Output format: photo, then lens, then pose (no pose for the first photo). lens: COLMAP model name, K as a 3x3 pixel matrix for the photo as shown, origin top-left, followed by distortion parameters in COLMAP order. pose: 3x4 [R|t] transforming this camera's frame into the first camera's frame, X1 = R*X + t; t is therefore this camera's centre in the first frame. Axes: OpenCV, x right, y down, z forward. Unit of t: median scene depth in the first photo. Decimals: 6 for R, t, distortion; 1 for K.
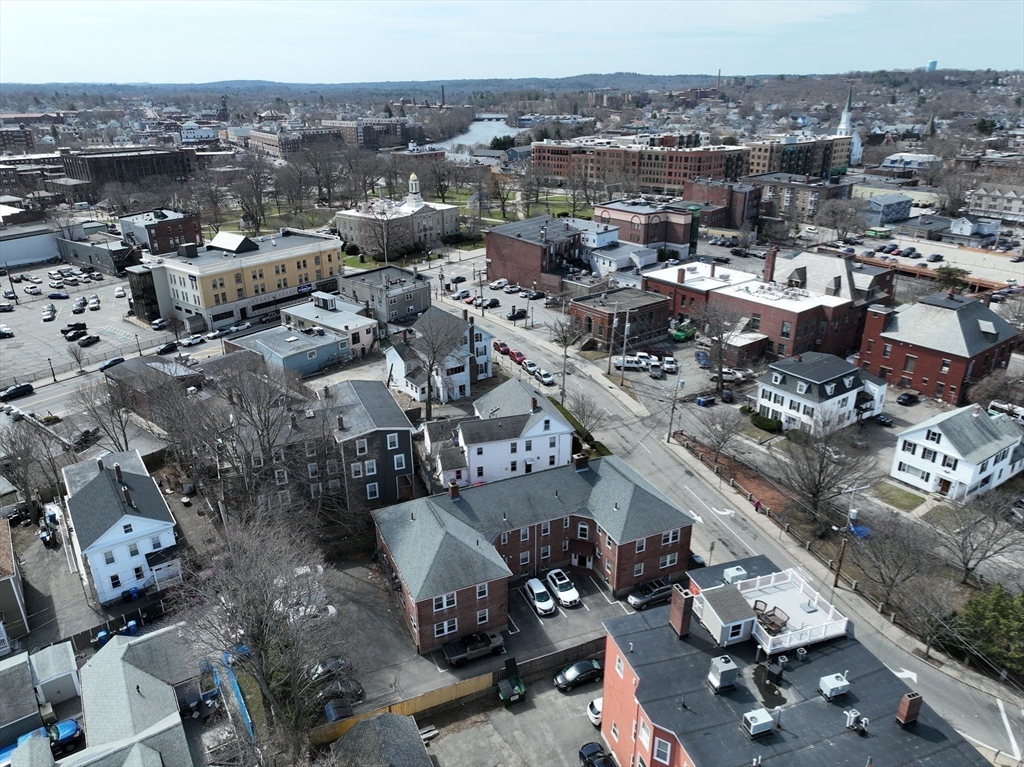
lens RADIAL K [[722.4, 0, 511.8], [0, 722.4, 386.1], [0, 0, 1]] dist [0.000090, 0.016753]
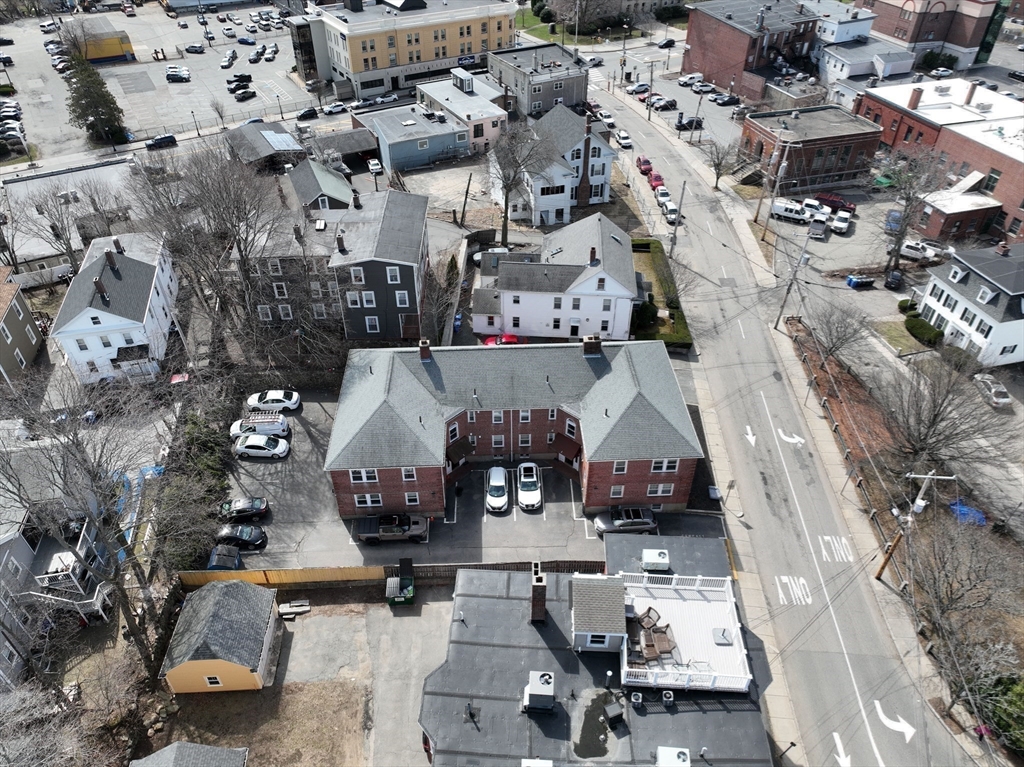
lens RADIAL K [[722.4, 0, 511.8], [0, 722.4, 386.1], [0, 0, 1]] dist [0.000090, 0.016753]
pose [[0.931824, 0.234014, -0.277382, 0.139521], [-0.144531, 0.940397, 0.307838, -0.049973], [0.332888, -0.246761, 0.910107, 0.127752]]
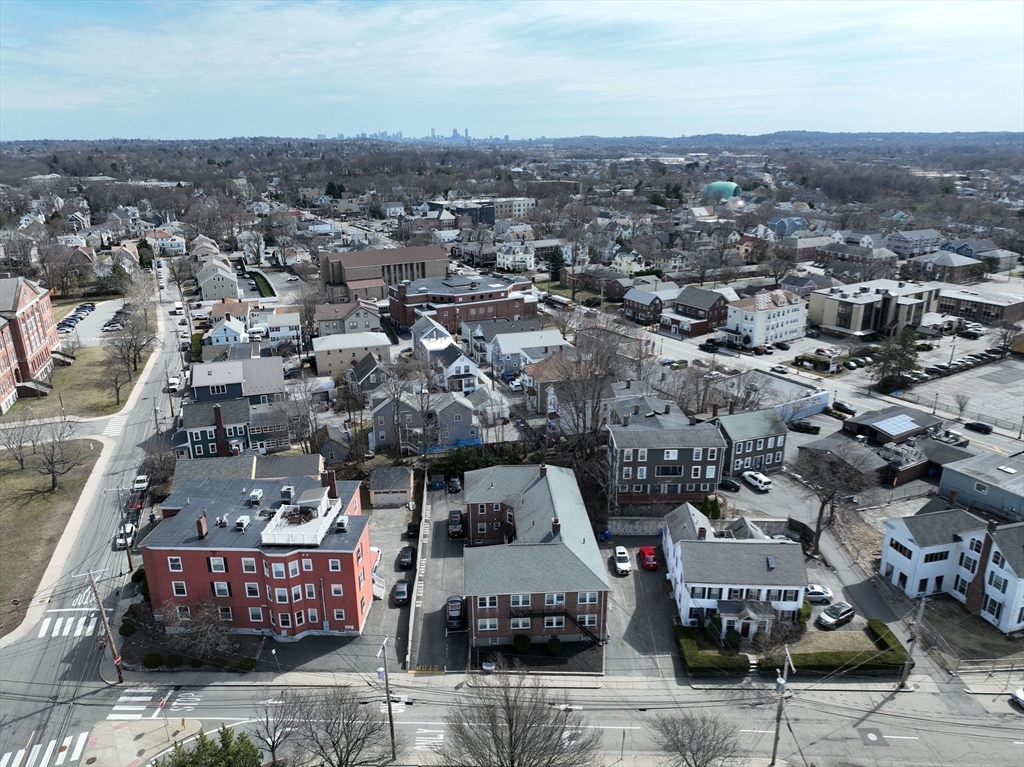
lens RADIAL K [[722.4, 0, 511.8], [0, 722.4, 386.1], [0, 0, 1]] dist [0.000090, 0.016753]
pose [[-0.350994, 0.313089, -0.882484, 0.565539], [-0.355056, 0.827566, 0.434823, -0.288867], [0.866452, 0.465951, -0.179306, 0.589170]]
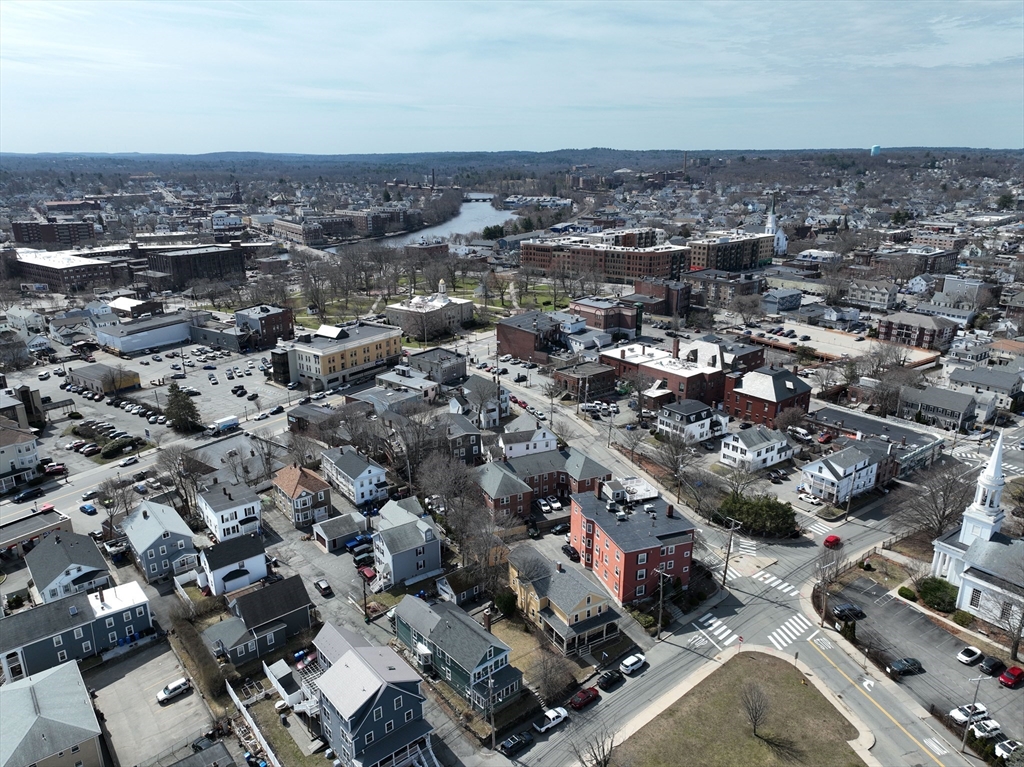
lens RADIAL K [[722.4, 0, 511.8], [0, 722.4, 386.1], [0, 0, 1]] dist [0.000090, 0.016753]
pose [[0.999658, -0.004818, 0.025693, -0.060367], [0.006959, 0.996449, -0.083915, 0.056979], [-0.025198, 0.084066, 0.996142, -0.657545]]
